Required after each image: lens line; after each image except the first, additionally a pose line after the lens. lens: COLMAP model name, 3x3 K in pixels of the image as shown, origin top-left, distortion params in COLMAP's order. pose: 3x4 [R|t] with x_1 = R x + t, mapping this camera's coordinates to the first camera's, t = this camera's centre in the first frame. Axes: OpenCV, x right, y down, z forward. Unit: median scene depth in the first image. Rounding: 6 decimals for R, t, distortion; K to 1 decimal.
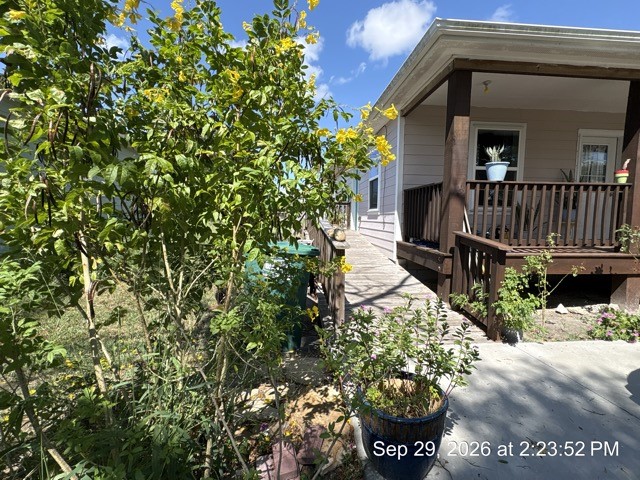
lens RADIAL K [[303.5, 0, 326.8], [0, 303.5, 242.5], [0, 0, 1]] dist [0.001381, 0.000957]
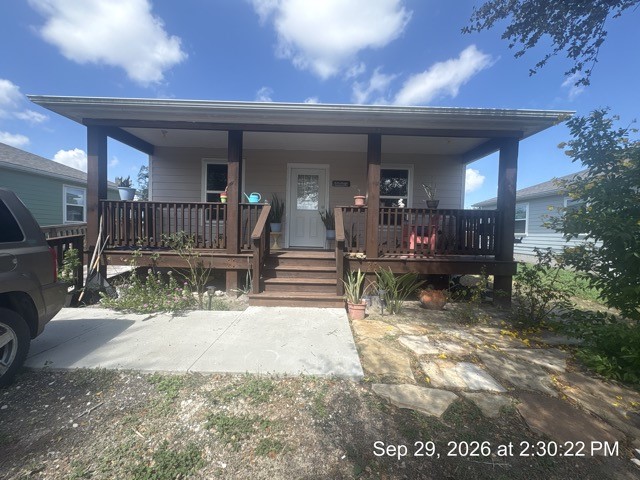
lens RADIAL K [[261.3, 0, 321.6], [0, 261.3, 238.2], [0, 0, 1]] dist [0.000118, -0.000042]
pose [[0.995879, 0.022037, -0.087972, 1.499142], [-0.028046, 0.997314, -0.067661, 0.026411], [0.086244, 0.069849, 0.993822, -0.105660]]
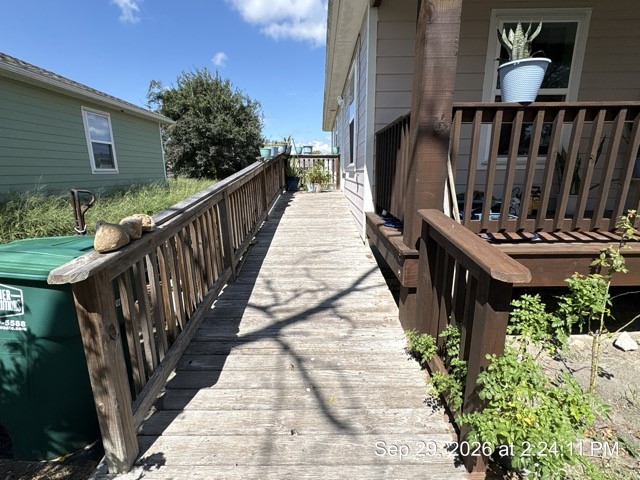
lens RADIAL K [[303.5, 0, 326.8], [0, 303.5, 242.5], [0, 0, 1]] dist [0.001381, 0.000957]
pose [[0.996253, -0.002283, -0.086453, 0.276665], [0.014961, 0.989130, 0.146281, -0.053018], [0.085179, -0.147027, 0.985458, 0.434384]]
